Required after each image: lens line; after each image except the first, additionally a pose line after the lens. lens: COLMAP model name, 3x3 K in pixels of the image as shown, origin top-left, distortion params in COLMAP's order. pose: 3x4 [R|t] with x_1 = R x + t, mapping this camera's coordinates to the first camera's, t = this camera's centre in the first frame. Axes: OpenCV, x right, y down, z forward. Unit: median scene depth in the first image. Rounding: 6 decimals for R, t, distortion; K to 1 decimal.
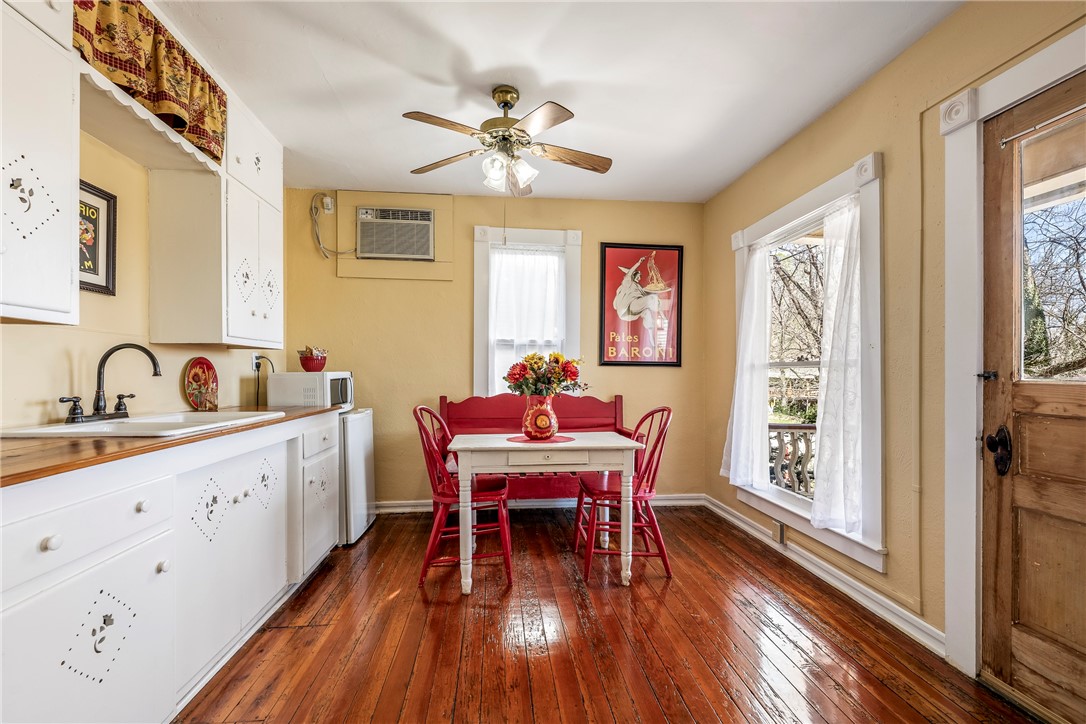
lens RADIAL K [[480.8, 0, 542.0], [0, 480.8, 370.6], [0, 0, 1]] dist [0.000712, 0.000252]
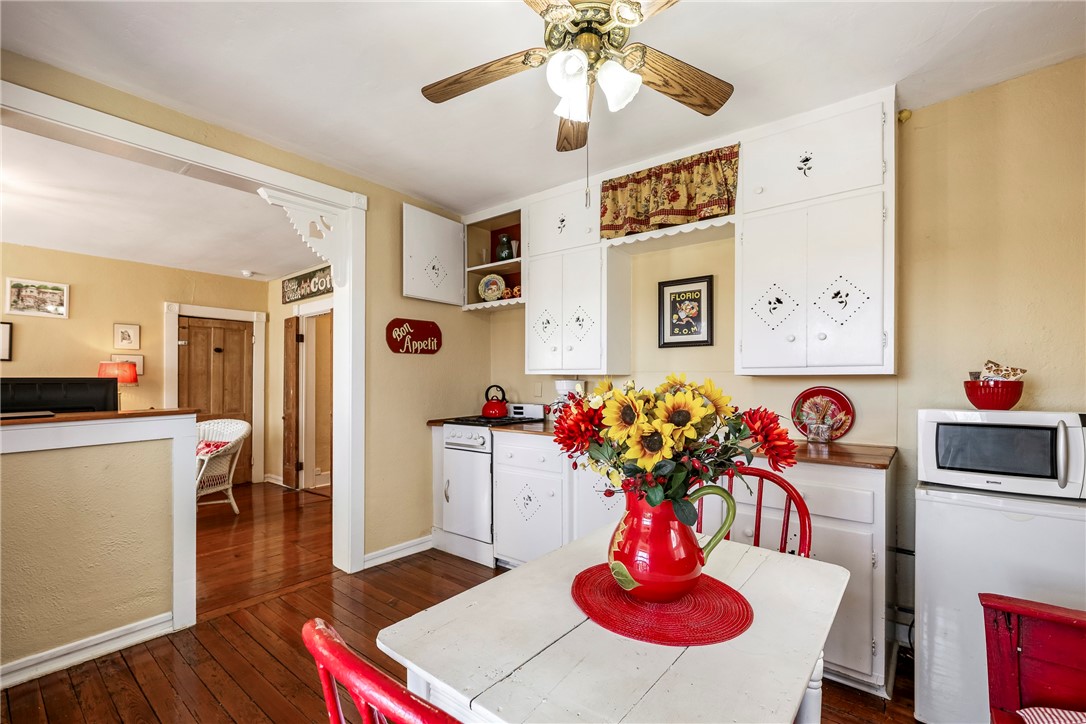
lens RADIAL K [[500.5, 0, 544.1], [0, 500.5, 379.2], [0, 0, 1]] dist [-0.004528, -0.000289]
pose [[-0.719572, -0.004667, -0.694402, 0.362642], [-0.001370, 0.999985, -0.005300, -0.035242], [0.694416, -0.002863, -0.719568, 1.268968]]
